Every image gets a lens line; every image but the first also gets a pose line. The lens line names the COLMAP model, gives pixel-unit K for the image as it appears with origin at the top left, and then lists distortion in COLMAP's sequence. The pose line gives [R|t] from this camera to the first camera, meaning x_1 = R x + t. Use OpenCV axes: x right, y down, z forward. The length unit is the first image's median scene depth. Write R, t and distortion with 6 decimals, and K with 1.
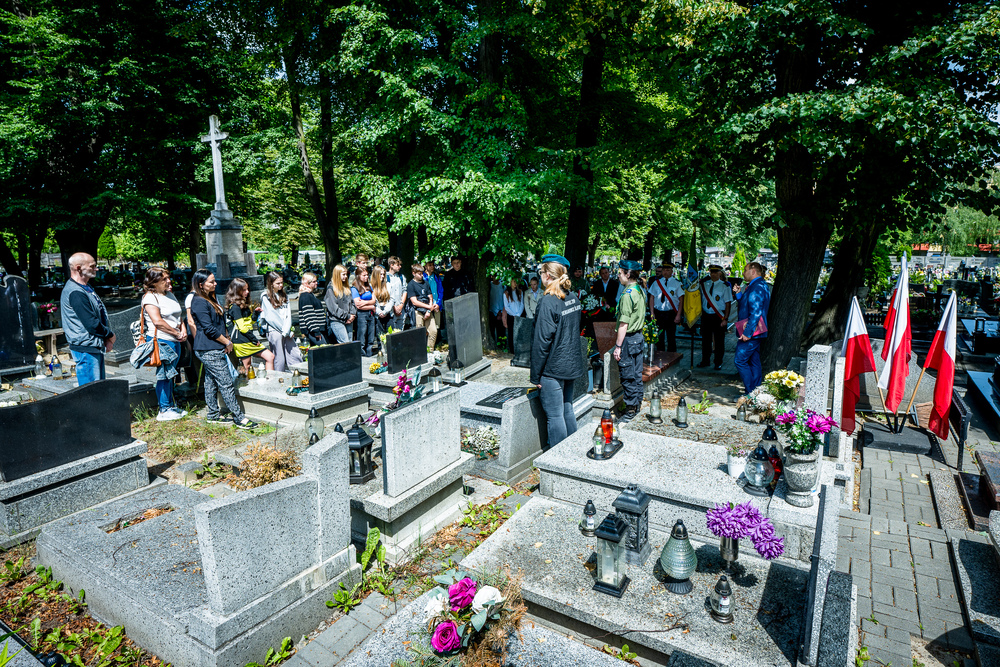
lens RADIAL K [[554.7, 0, 528.7], [0, 554.7, 311.9], [0, 0, 1]] dist [-0.000363, -0.000111]
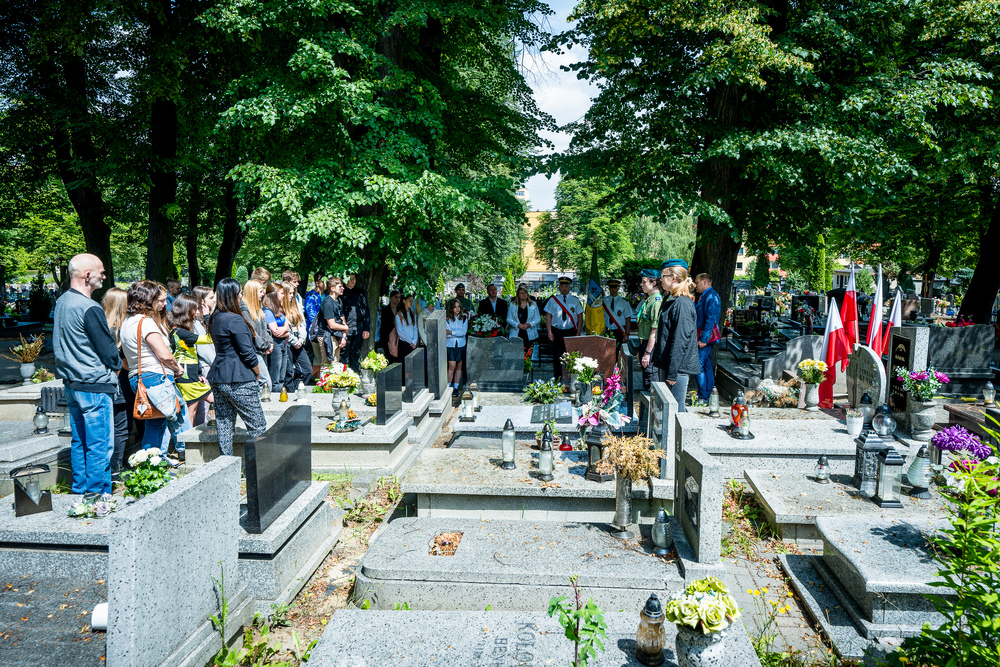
lens RADIAL K [[671.8, 0, 551.1], [0, 671.8, 332.0], [0, 0, 1]] dist [0.000724, -0.001248]
pose [[0.886530, -0.040544, 0.460891, -0.375603], [0.052028, 0.998571, -0.012232, 0.019347], [-0.459736, 0.034823, 0.887372, -0.018151]]
